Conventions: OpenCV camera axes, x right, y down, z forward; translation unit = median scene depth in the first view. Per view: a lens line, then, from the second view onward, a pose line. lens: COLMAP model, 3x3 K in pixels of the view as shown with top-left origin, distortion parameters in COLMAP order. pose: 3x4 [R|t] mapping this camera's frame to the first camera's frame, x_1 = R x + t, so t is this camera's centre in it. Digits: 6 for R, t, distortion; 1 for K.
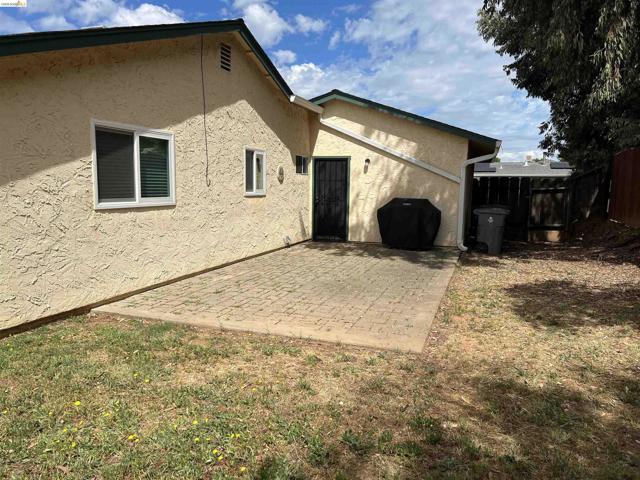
lens RADIAL K [[476.7, 0, 323.1], [0, 476.7, 241.1], [0, 0, 1]] dist [0.003410, -0.013482]
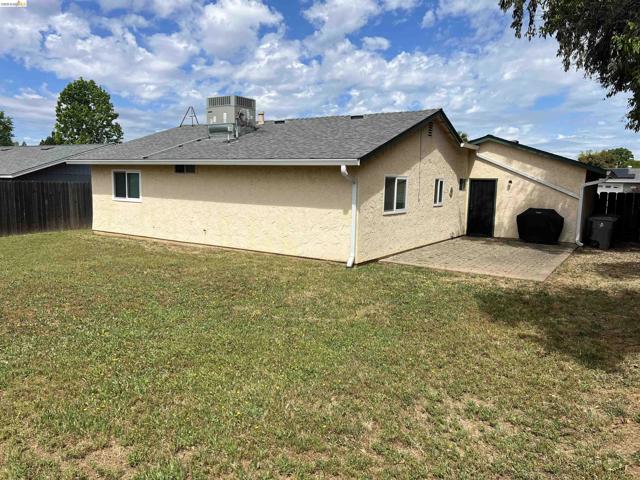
lens RADIAL K [[476.7, 0, 312.9], [0, 476.7, 238.9], [0, 0, 1]] dist [0.003410, -0.013482]
pose [[0.964848, 0.036590, -0.260247, -0.107428], [-0.036712, 0.999316, 0.004392, 0.022488], [0.260230, 0.005317, 0.965532, -0.592519]]
